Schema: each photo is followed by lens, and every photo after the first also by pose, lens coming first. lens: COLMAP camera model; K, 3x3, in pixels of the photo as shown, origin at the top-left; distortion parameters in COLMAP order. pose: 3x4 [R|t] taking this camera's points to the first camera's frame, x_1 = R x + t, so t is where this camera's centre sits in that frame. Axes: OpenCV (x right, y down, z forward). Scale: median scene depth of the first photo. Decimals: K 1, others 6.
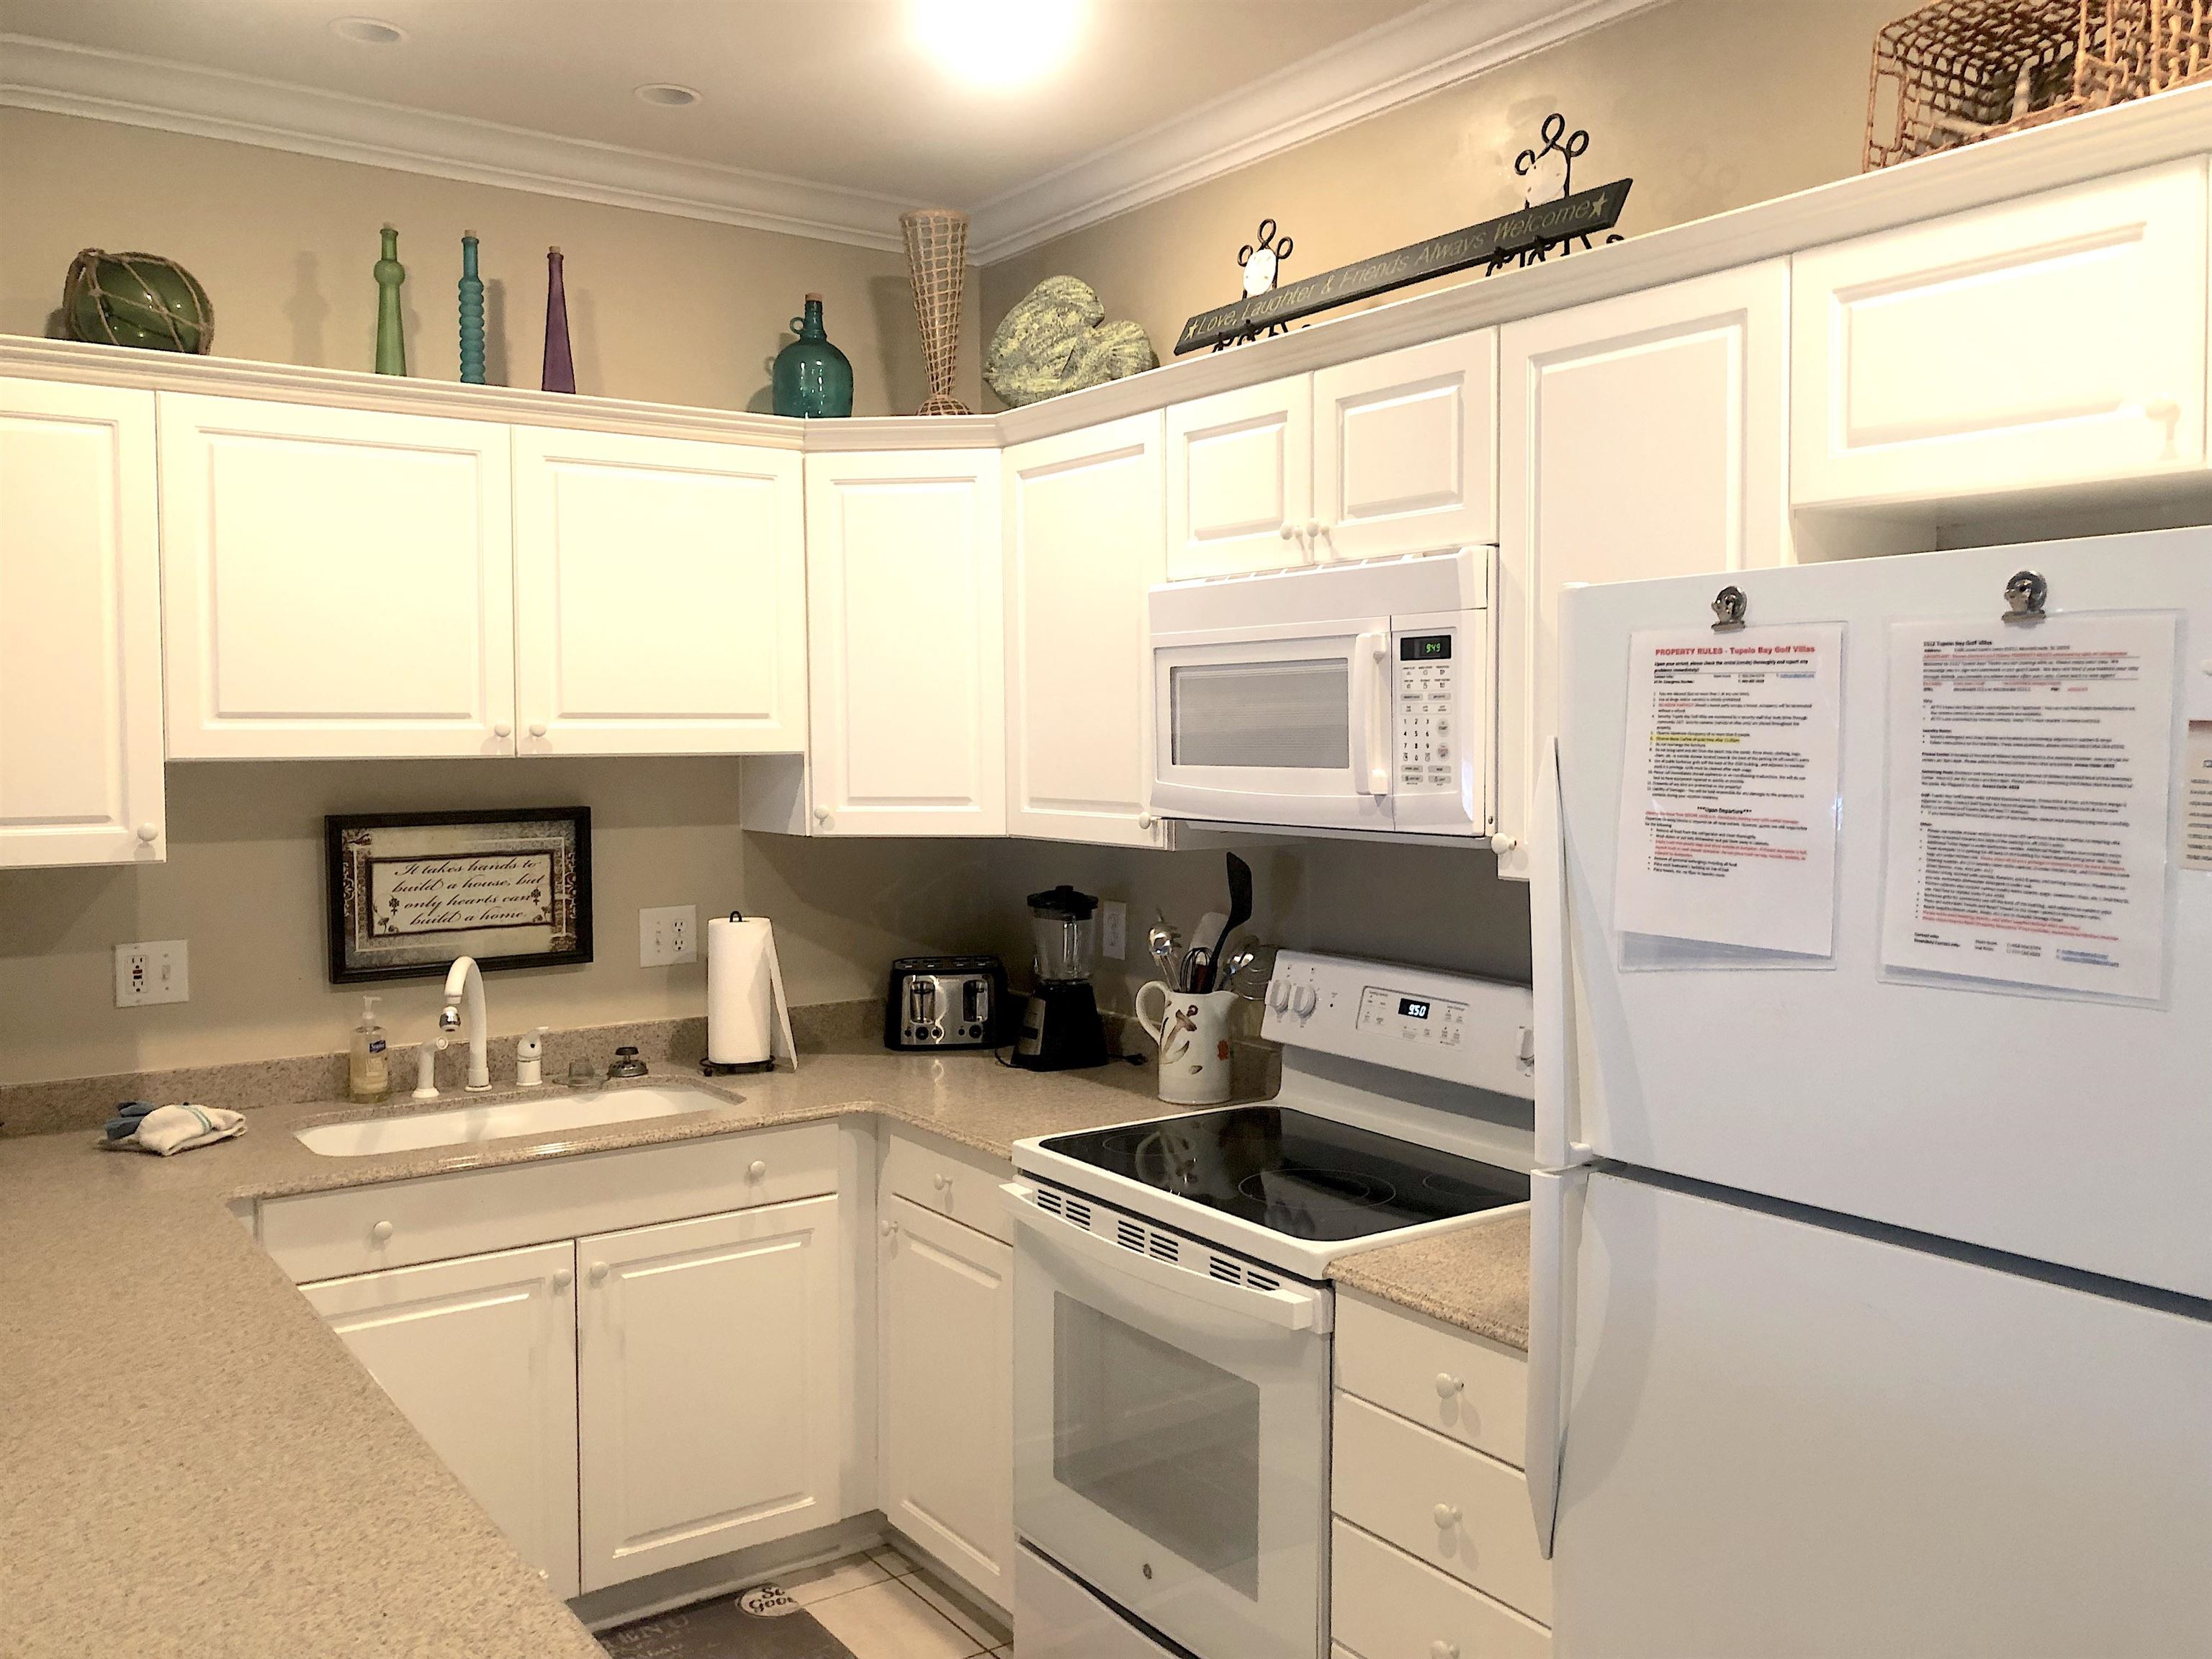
lens RADIAL K [[1801.7, 0, 1110.3], [0, 1801.7, 827.4], [0, 0, 1]] dist [0.027561, -0.045161]
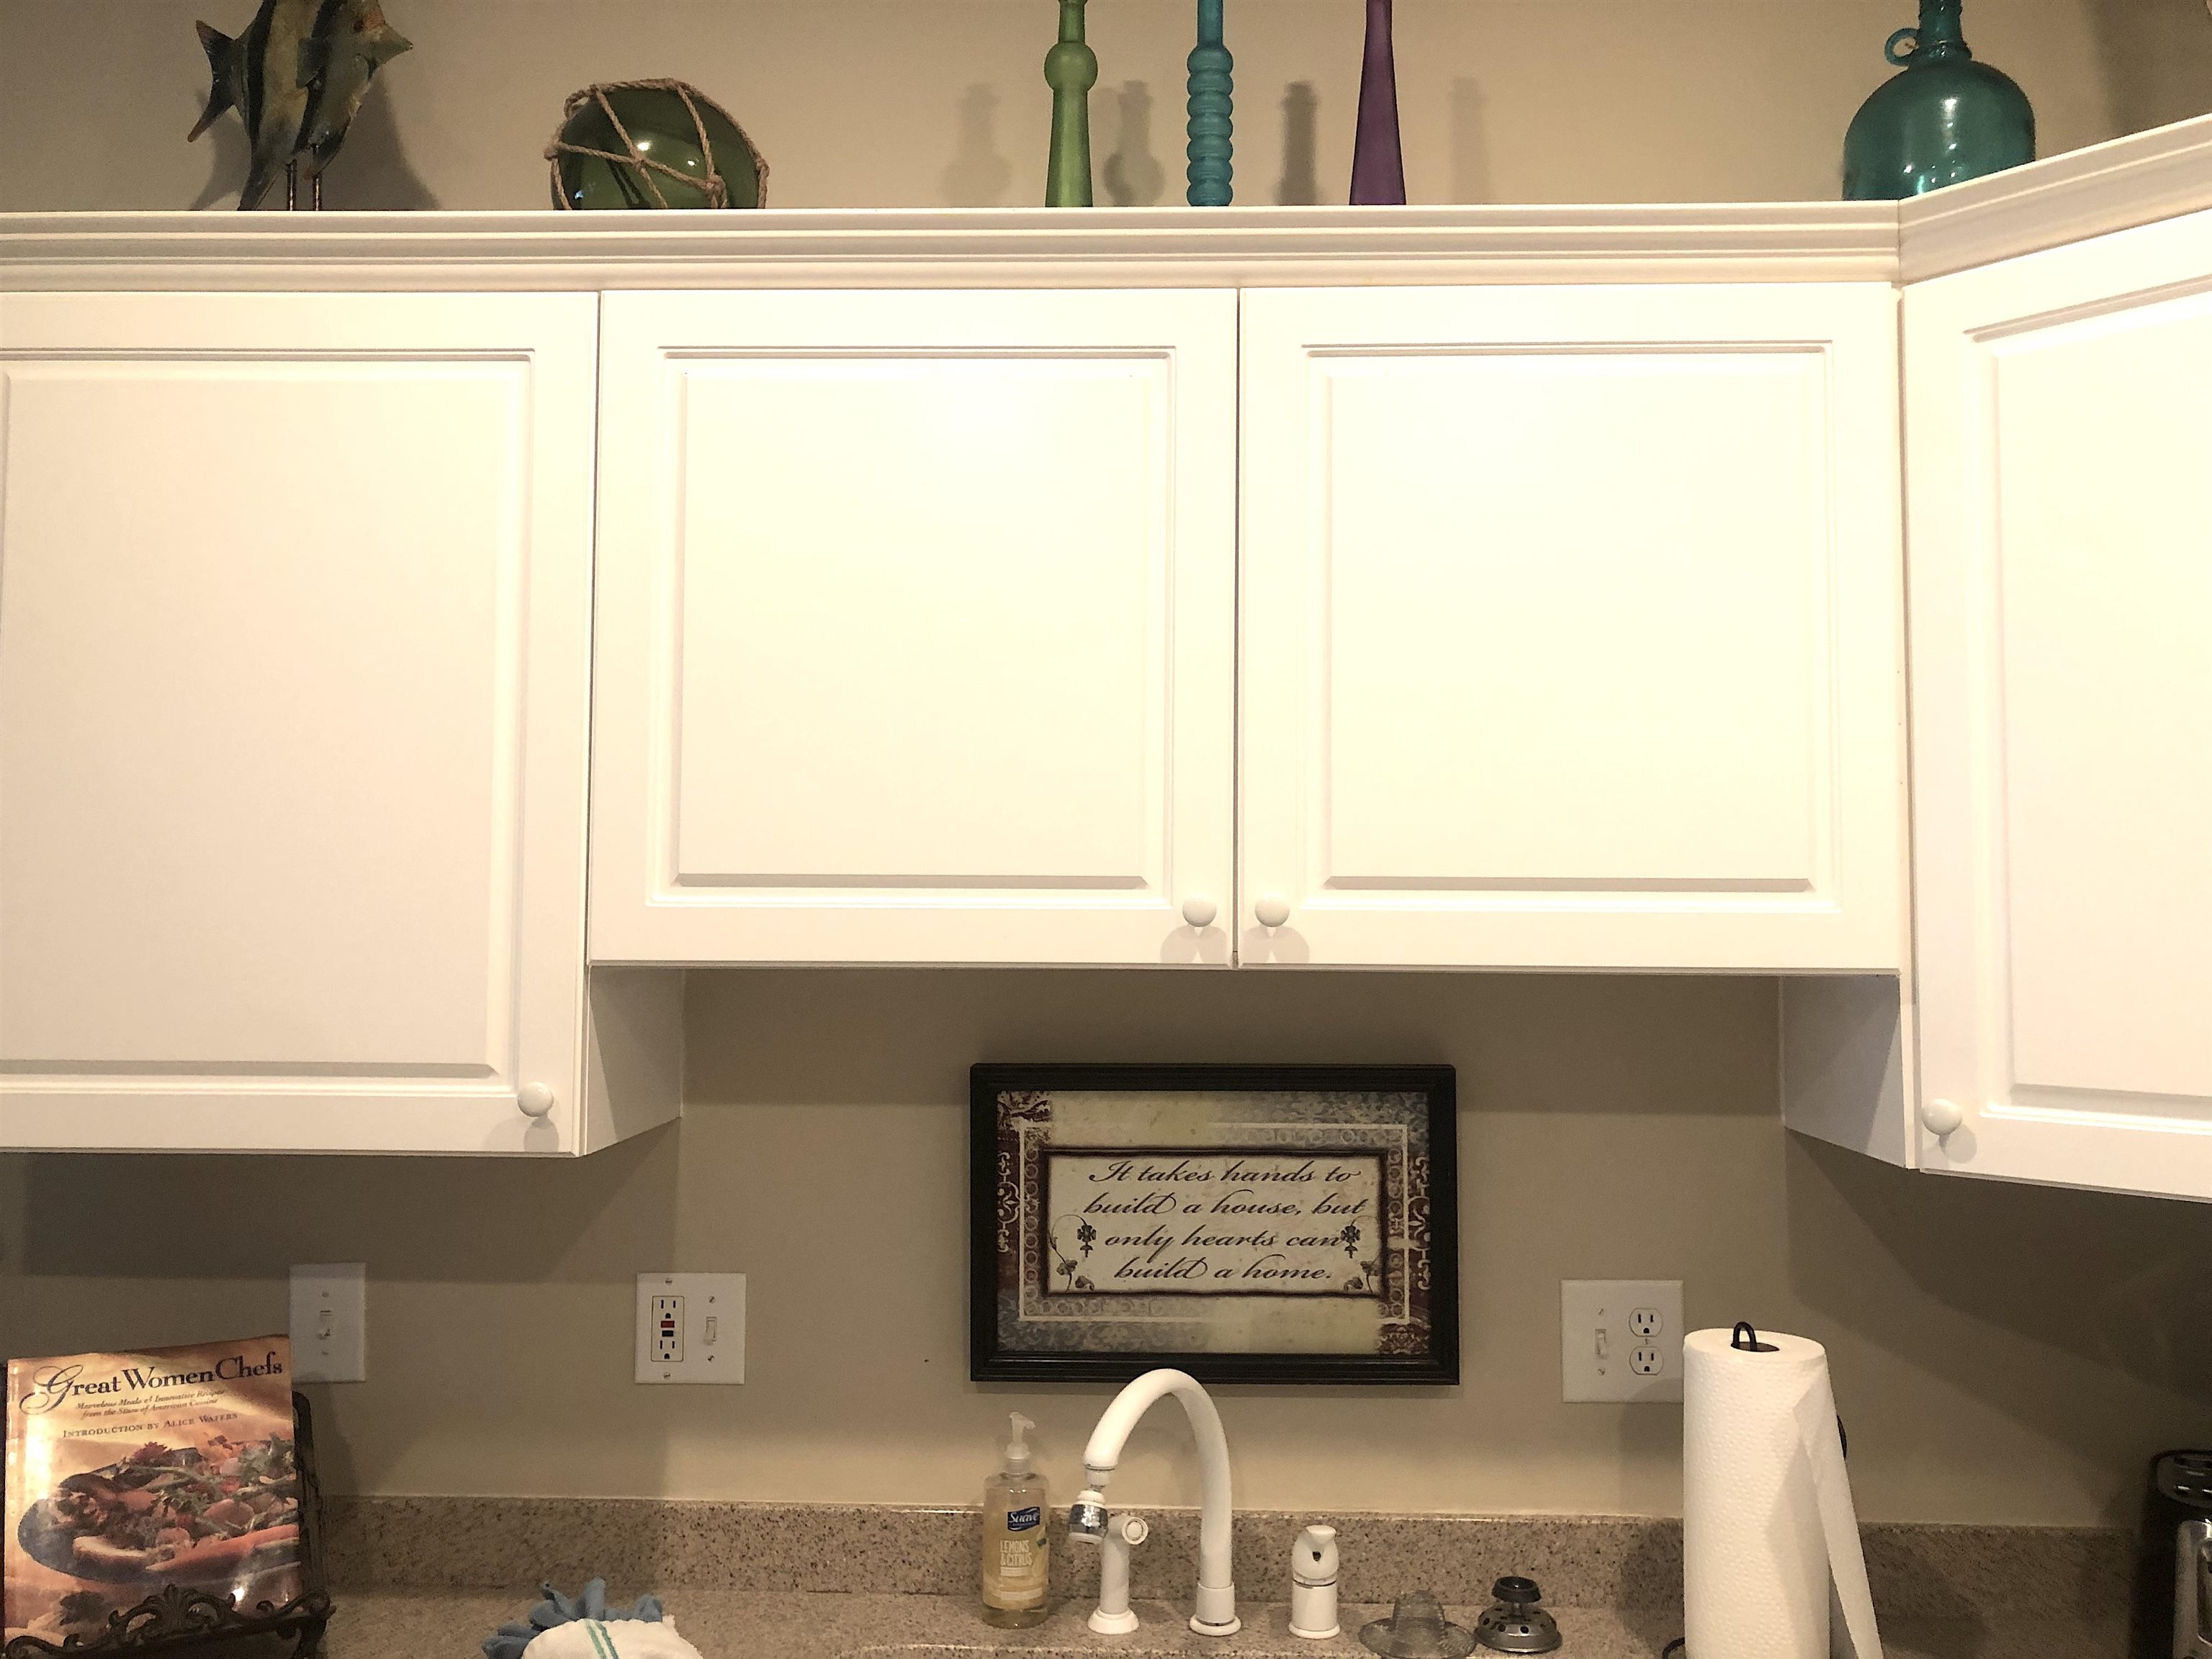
lens RADIAL K [[1801.7, 0, 1173.0], [0, 1801.7, 817.2], [0, 0, 1]] dist [0.027561, -0.045161]
pose [[0.801452, -0.022662, -0.597630, -0.053239], [-0.040912, 0.994863, -0.092590, -0.032217], [0.596659, 0.098657, 0.796408, 0.572456]]
